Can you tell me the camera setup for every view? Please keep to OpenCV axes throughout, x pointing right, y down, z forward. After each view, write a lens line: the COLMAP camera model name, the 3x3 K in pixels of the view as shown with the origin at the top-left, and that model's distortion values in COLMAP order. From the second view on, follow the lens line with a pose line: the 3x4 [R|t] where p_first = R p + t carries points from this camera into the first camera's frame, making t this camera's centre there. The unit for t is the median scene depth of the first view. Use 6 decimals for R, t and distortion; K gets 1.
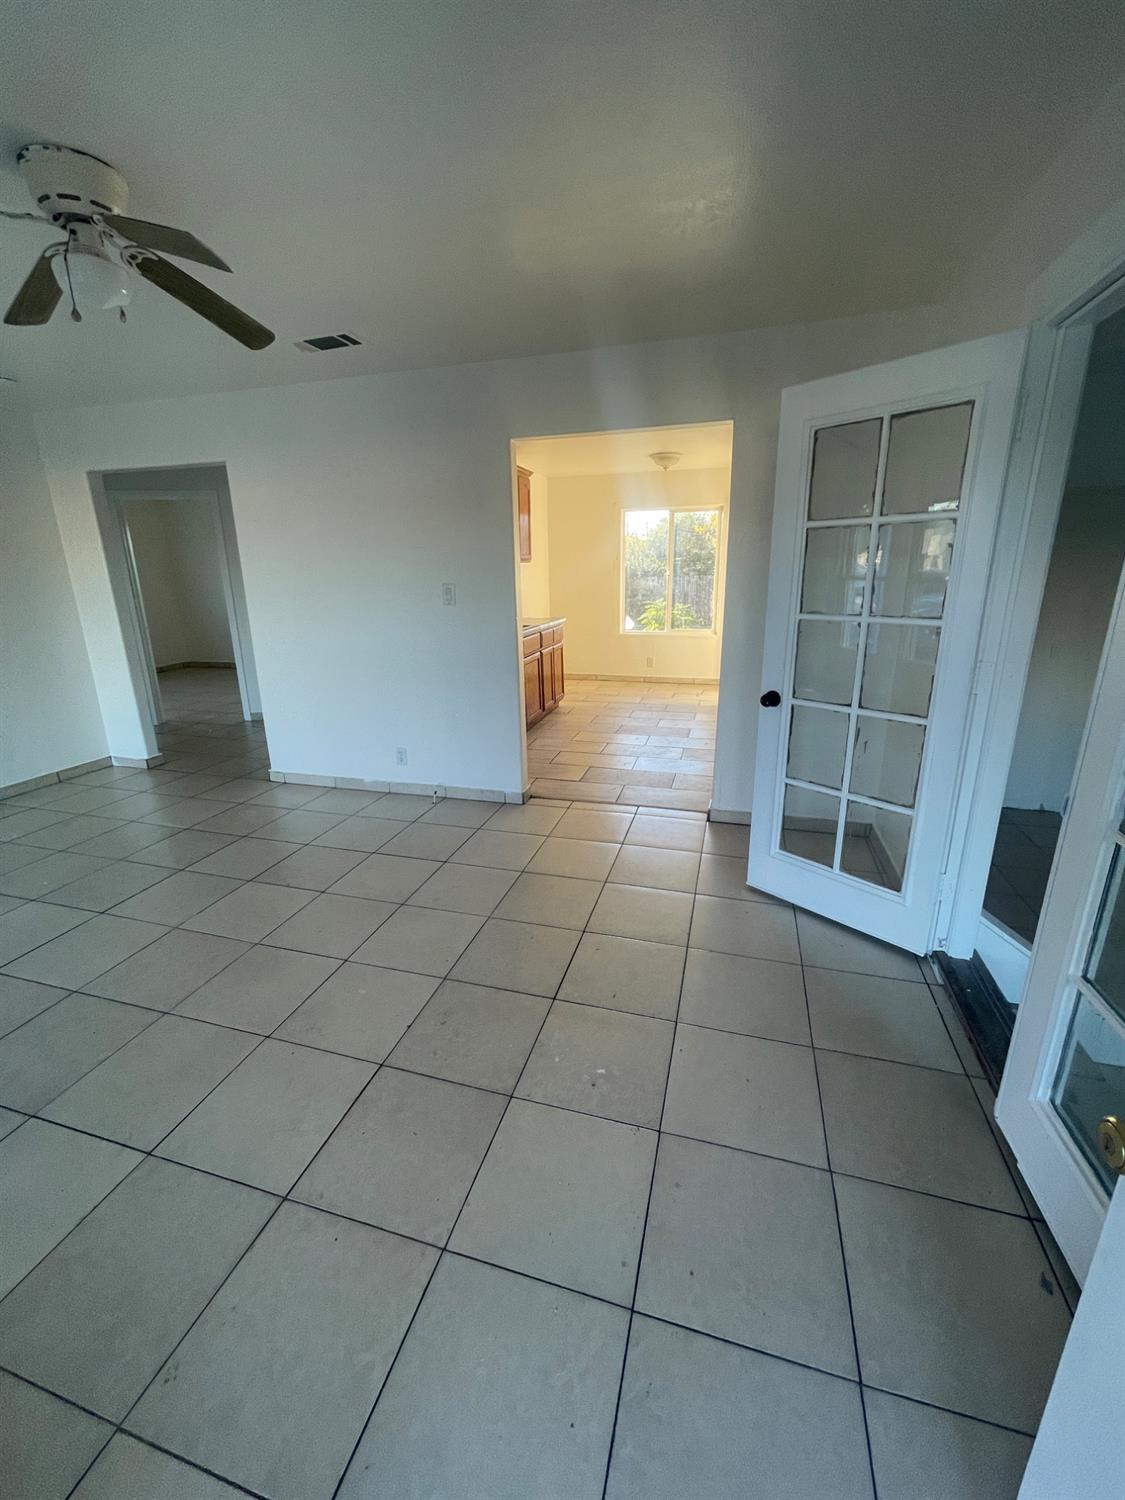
lens RADIAL K [[603.2, 0, 562.1], [0, 603.2, 748.2], [0, 0, 1]] dist [-0.011874, 0.000055]
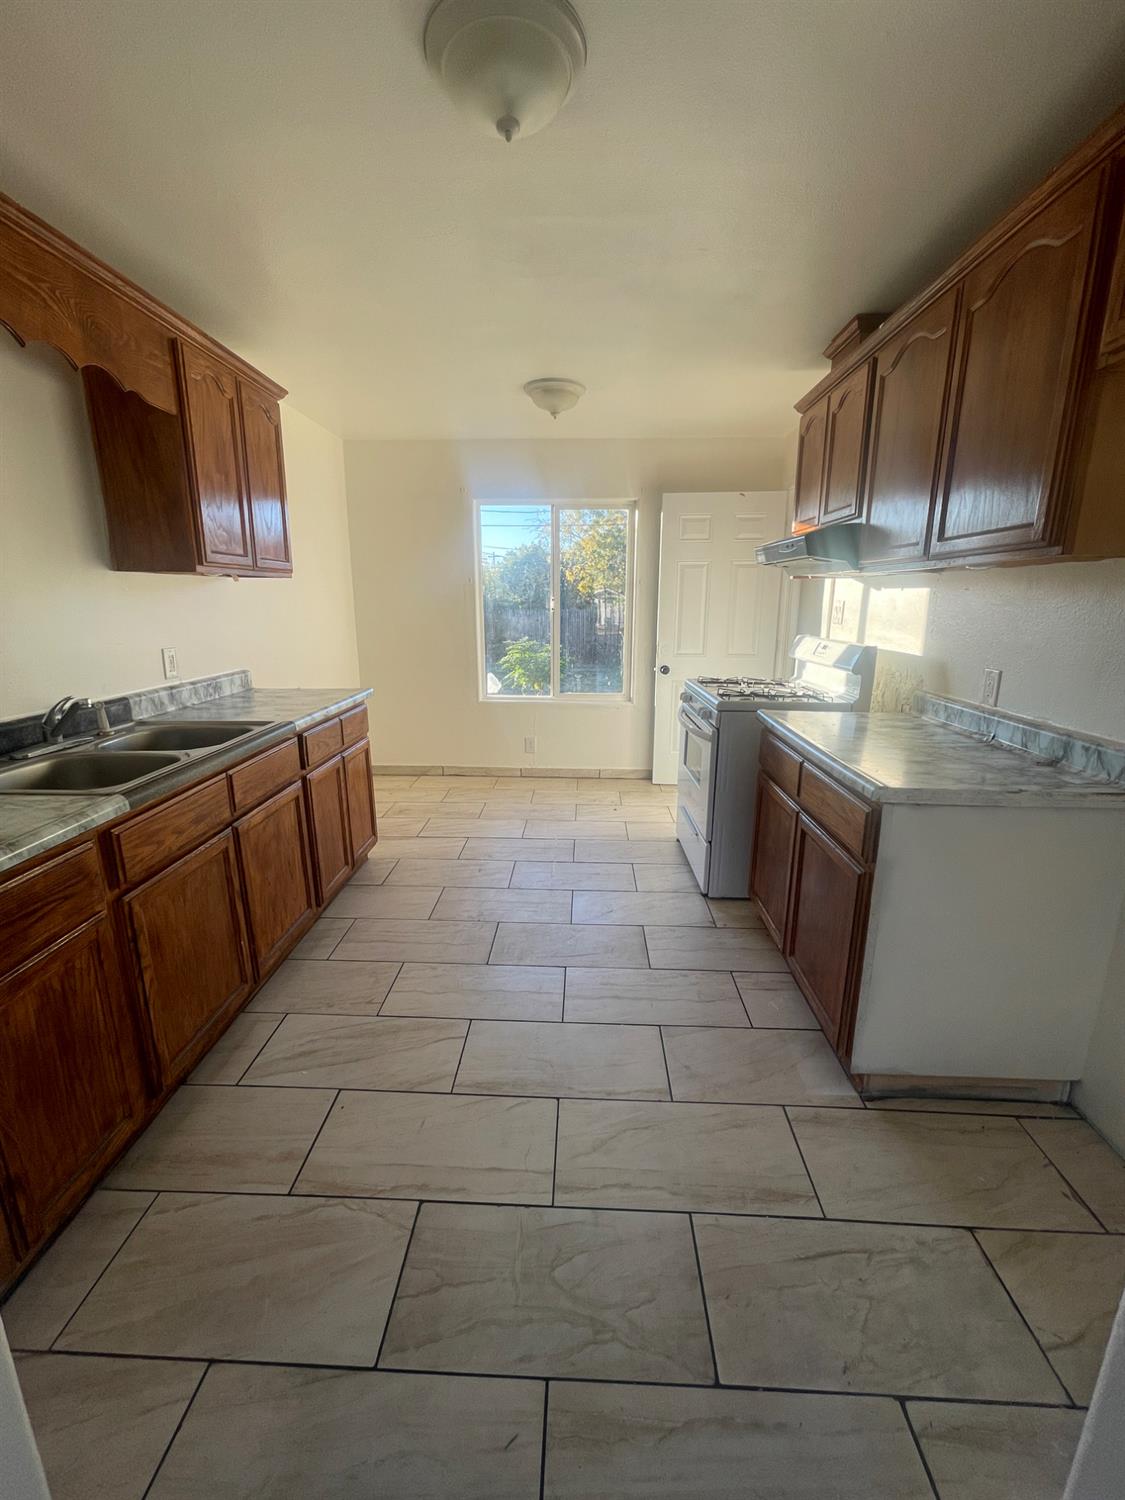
lens RADIAL K [[603.2, 0, 557.9], [0, 603.2, 751.1], [0, 0, 1]] dist [-0.011874, 0.000055]
pose [[0.972529, -0.039590, 0.229389, 0.031775], [0.051379, 0.997635, -0.045647, -0.110917], [-0.227040, 0.056179, 0.972264, 0.398100]]
